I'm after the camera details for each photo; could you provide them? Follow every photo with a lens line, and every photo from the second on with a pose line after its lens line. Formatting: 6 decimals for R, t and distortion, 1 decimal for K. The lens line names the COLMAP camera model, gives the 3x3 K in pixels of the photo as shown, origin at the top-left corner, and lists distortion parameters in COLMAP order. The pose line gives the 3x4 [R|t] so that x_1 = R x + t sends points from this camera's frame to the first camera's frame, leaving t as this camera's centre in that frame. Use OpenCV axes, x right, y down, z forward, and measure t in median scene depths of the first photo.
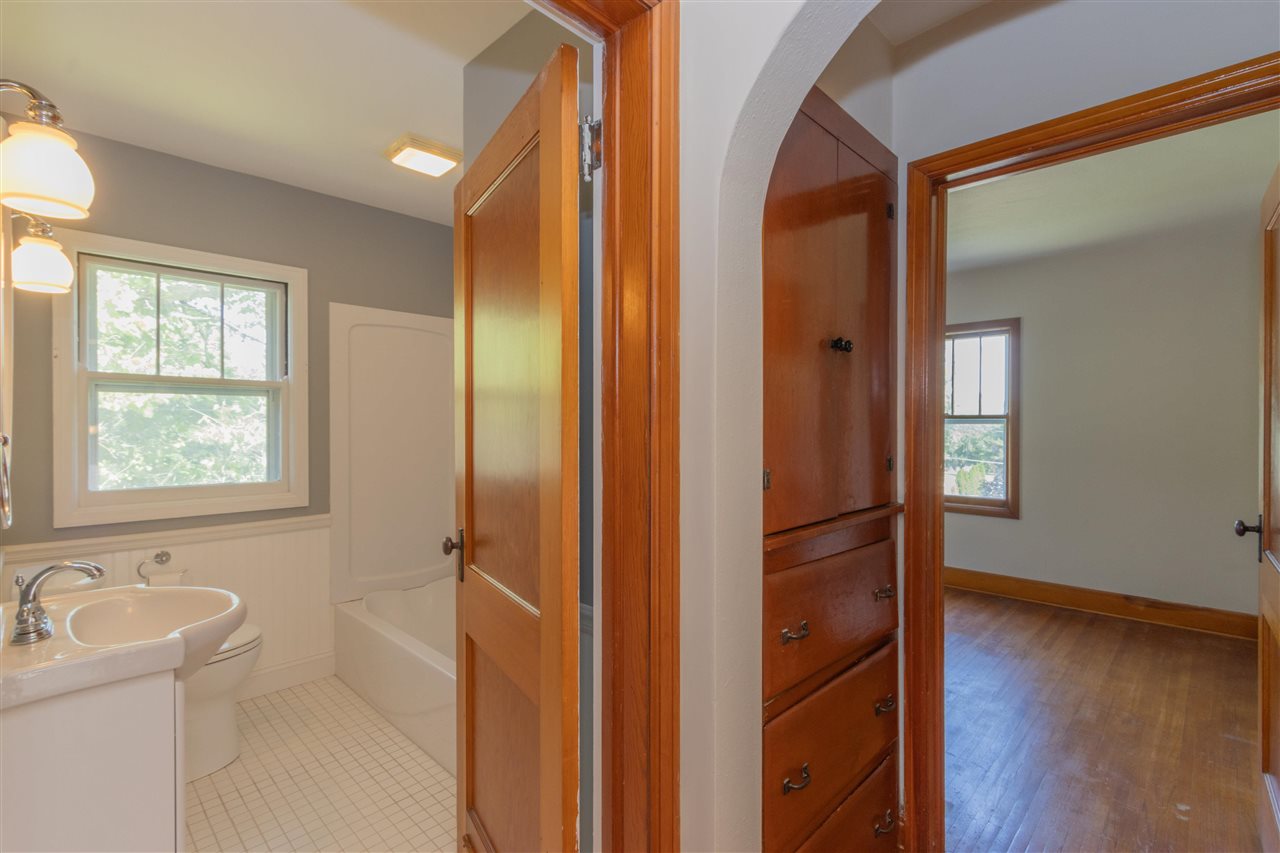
lens RADIAL K [[588.5, 0, 635.1], [0, 588.5, 428.5], [0, 0, 1]] dist [-0.002978, -0.000601]
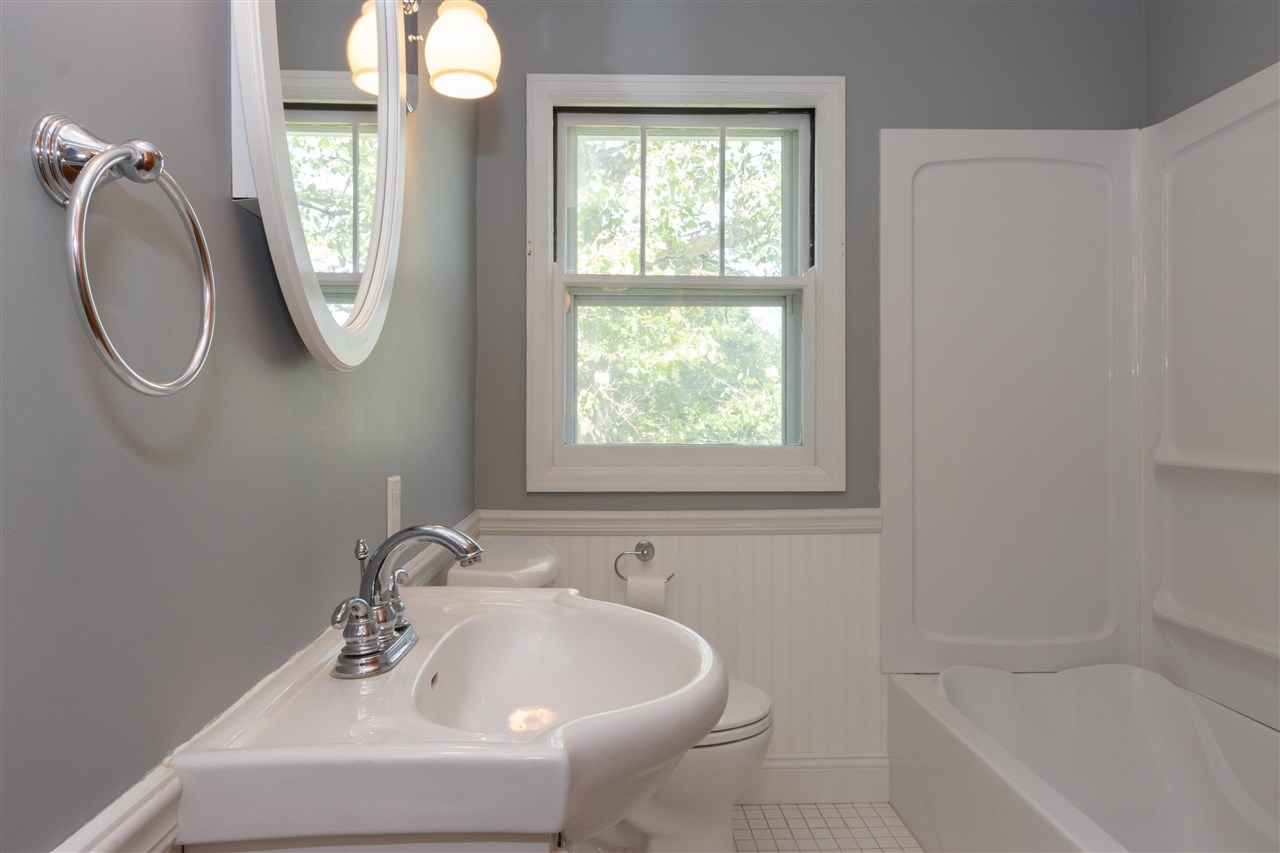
lens RADIAL K [[820.1, 0, 635.5], [0, 820.1, 406.0], [0, 0, 1]] dist [0.027405, 0.000090]
pose [[0.728014, -0.006007, -0.685536, -0.172079], [-0.004183, 0.999904, -0.013204, 0.066234], [0.685549, 0.012480, 0.727919, 0.306413]]
